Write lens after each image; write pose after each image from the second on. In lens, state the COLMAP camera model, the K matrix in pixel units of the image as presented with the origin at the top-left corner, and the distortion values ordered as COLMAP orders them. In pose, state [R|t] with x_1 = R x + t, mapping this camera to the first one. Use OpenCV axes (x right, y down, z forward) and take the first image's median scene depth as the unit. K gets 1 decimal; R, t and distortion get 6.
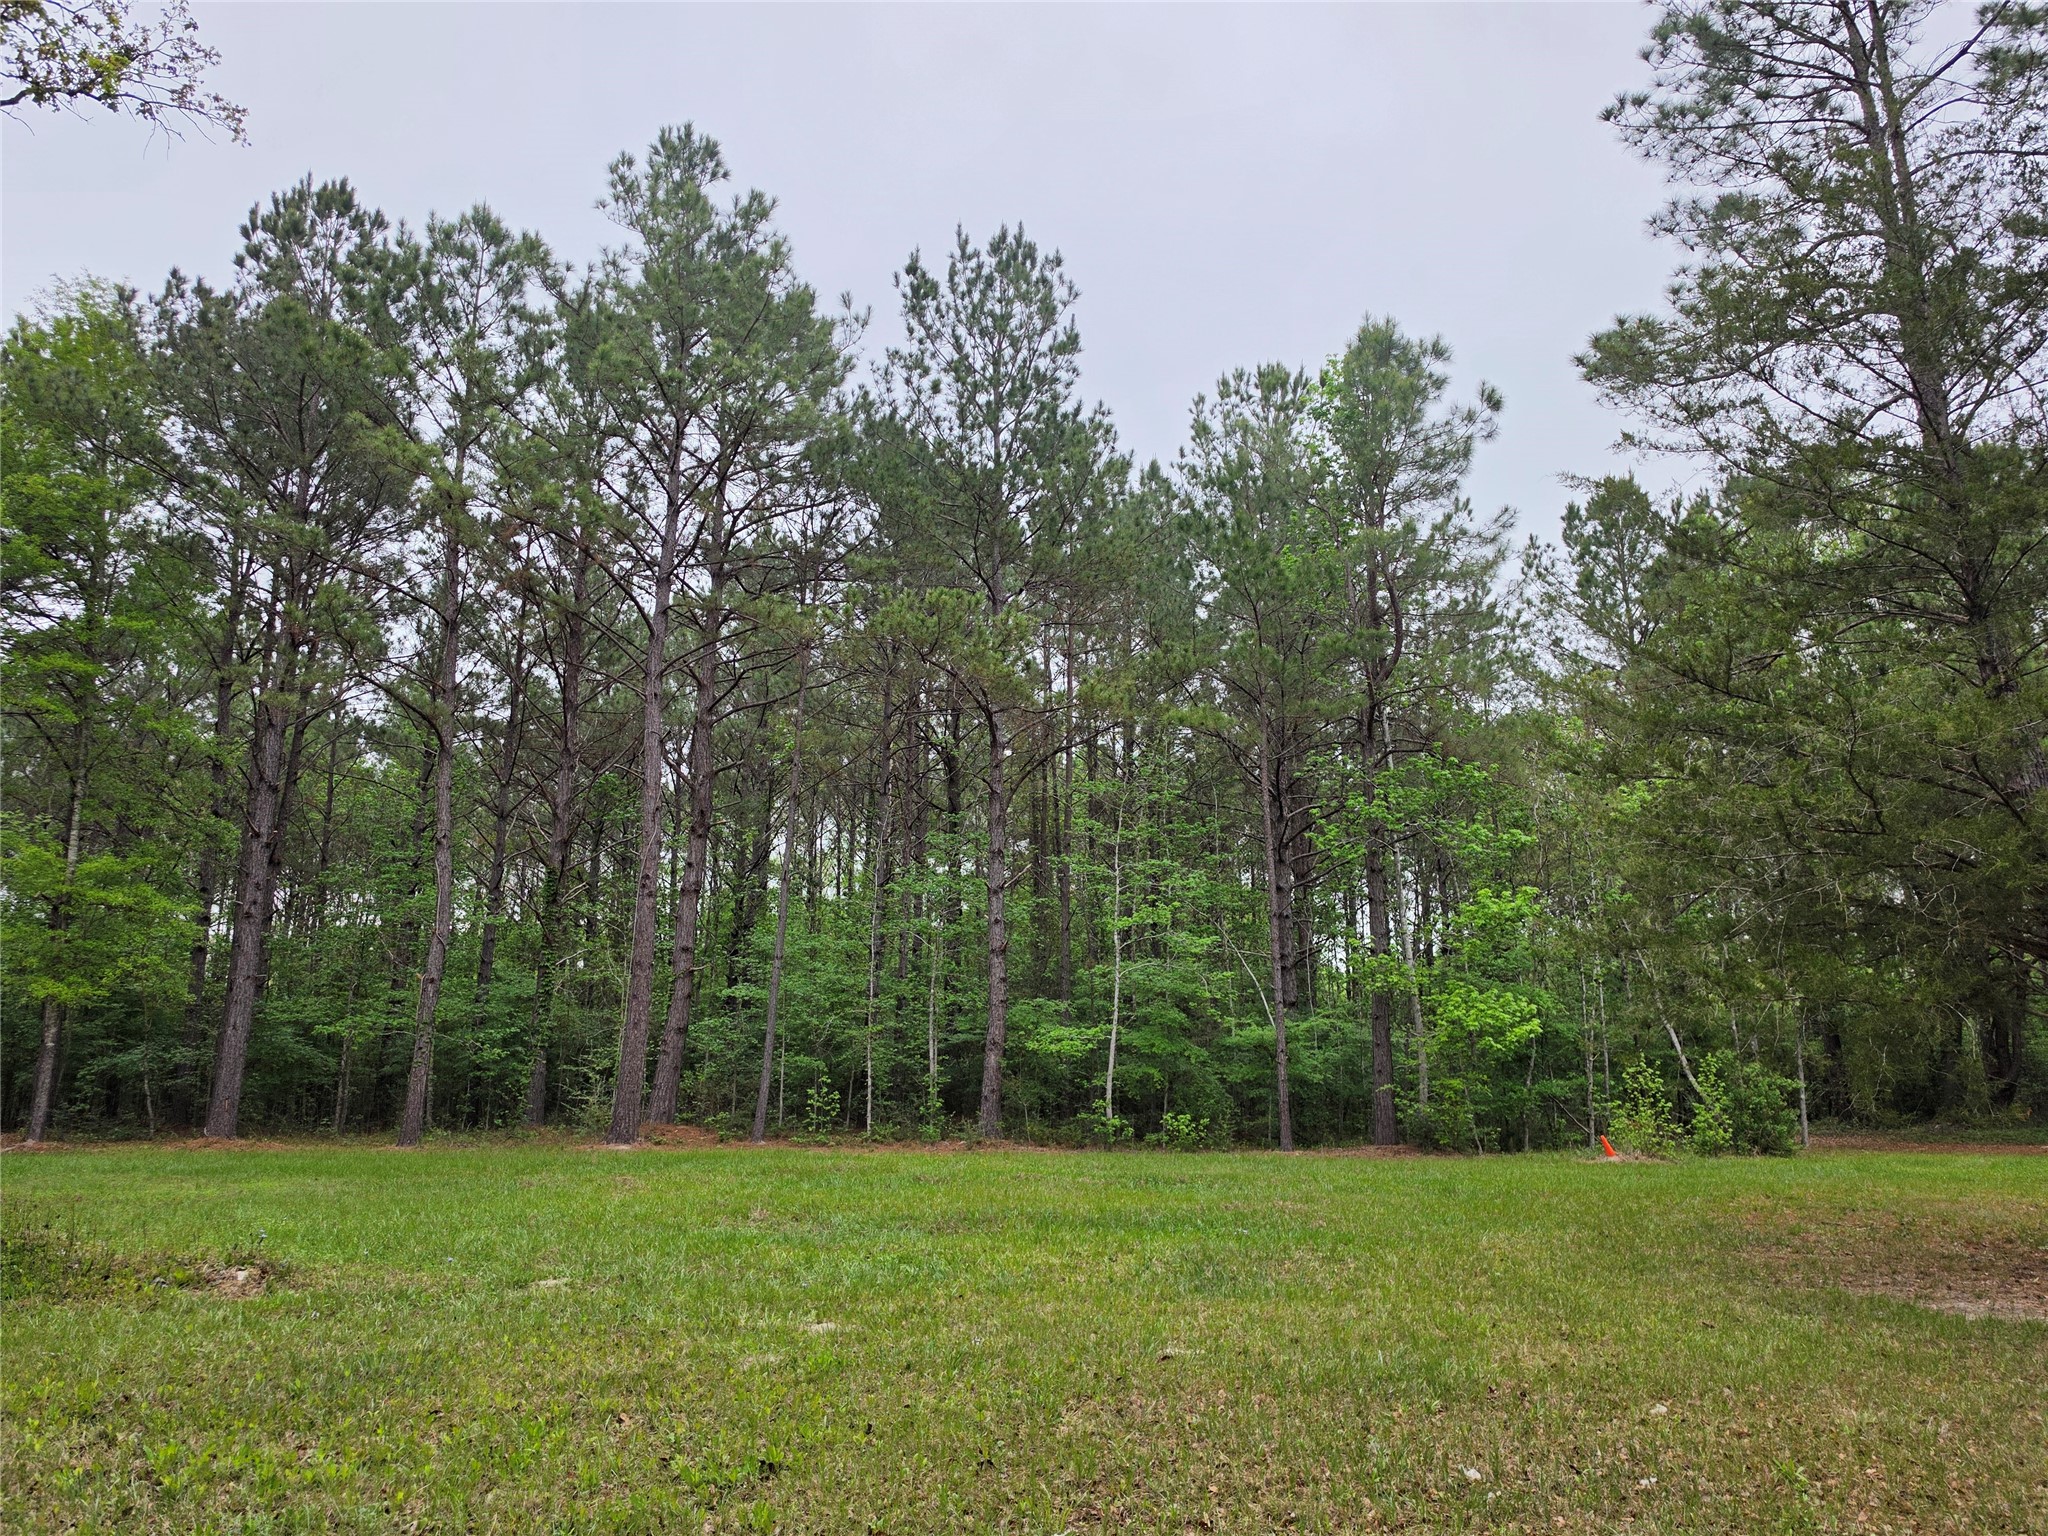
lens RADIAL K [[1406.3, 0, 1029.8], [0, 1406.3, 768.6], [0, 0, 1]] dist [0.056161, -0.065221]
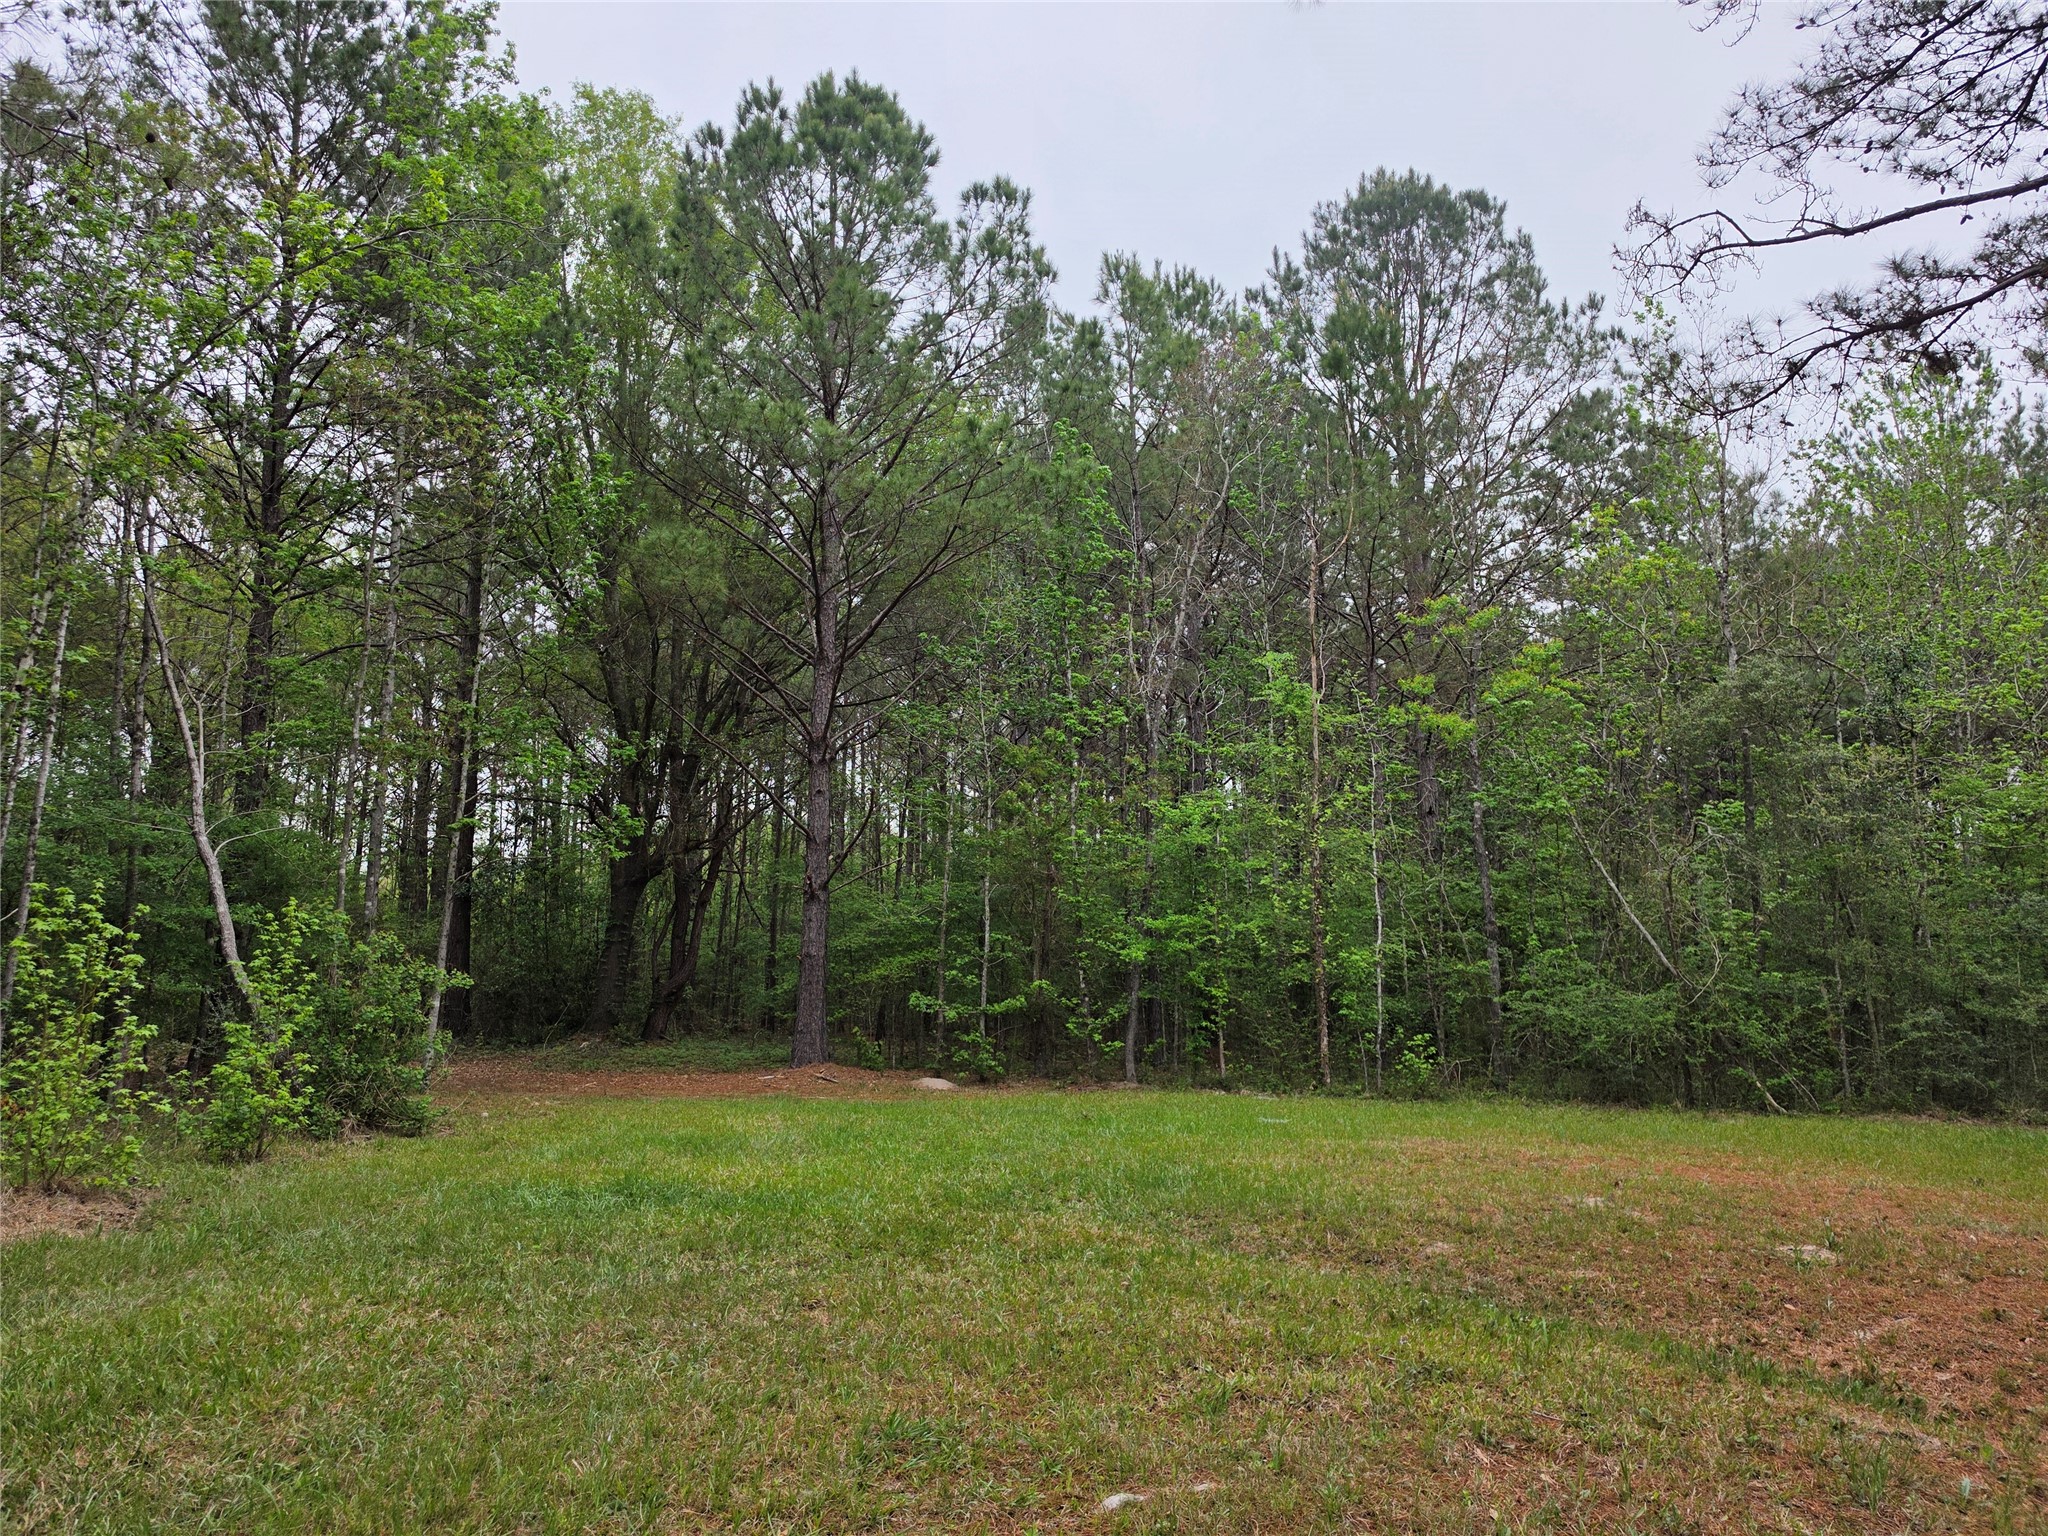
lens RADIAL K [[1406.3, 0, 1022.5], [0, 1406.3, 770.7], [0, 0, 1]] dist [0.056161, -0.065221]
pose [[0.600197, 0.140572, 0.787403, 0.266809], [-0.194148, 0.980599, -0.027073, 0.129063], [-0.775932, -0.136623, 0.615844, 0.569441]]
